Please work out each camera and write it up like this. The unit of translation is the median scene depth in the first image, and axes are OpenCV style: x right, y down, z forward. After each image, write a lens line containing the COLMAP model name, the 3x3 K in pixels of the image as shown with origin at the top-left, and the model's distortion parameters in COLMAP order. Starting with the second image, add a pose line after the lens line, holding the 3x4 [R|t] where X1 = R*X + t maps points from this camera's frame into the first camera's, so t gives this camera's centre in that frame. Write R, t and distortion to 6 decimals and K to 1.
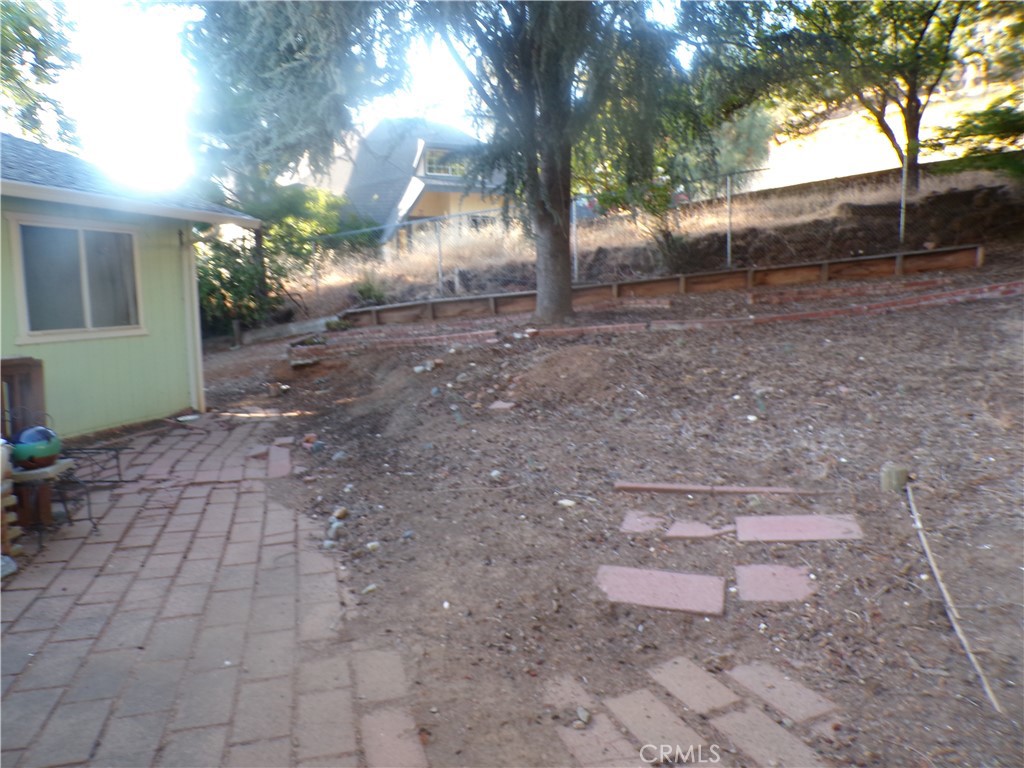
lens RADIAL K [[694.0, 0, 508.4], [0, 694.0, 384.8], [0, 0, 1]] dist [-0.039730, 0.010472]
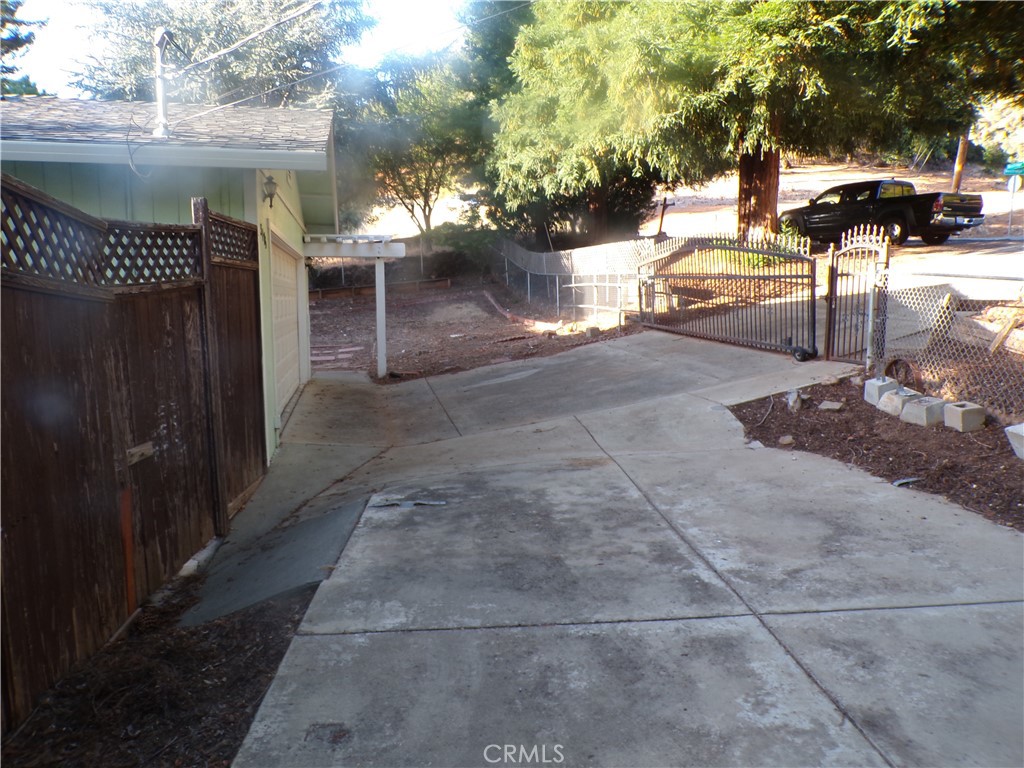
lens RADIAL K [[694.0, 0, 511.4], [0, 694.0, 385.9], [0, 0, 1]] dist [-0.039730, 0.010472]
pose [[0.869082, -0.056912, 0.491384, -0.250685], [0.060387, 0.998136, 0.008801, 0.127546], [-0.490969, 0.022024, 0.870899, -0.950511]]
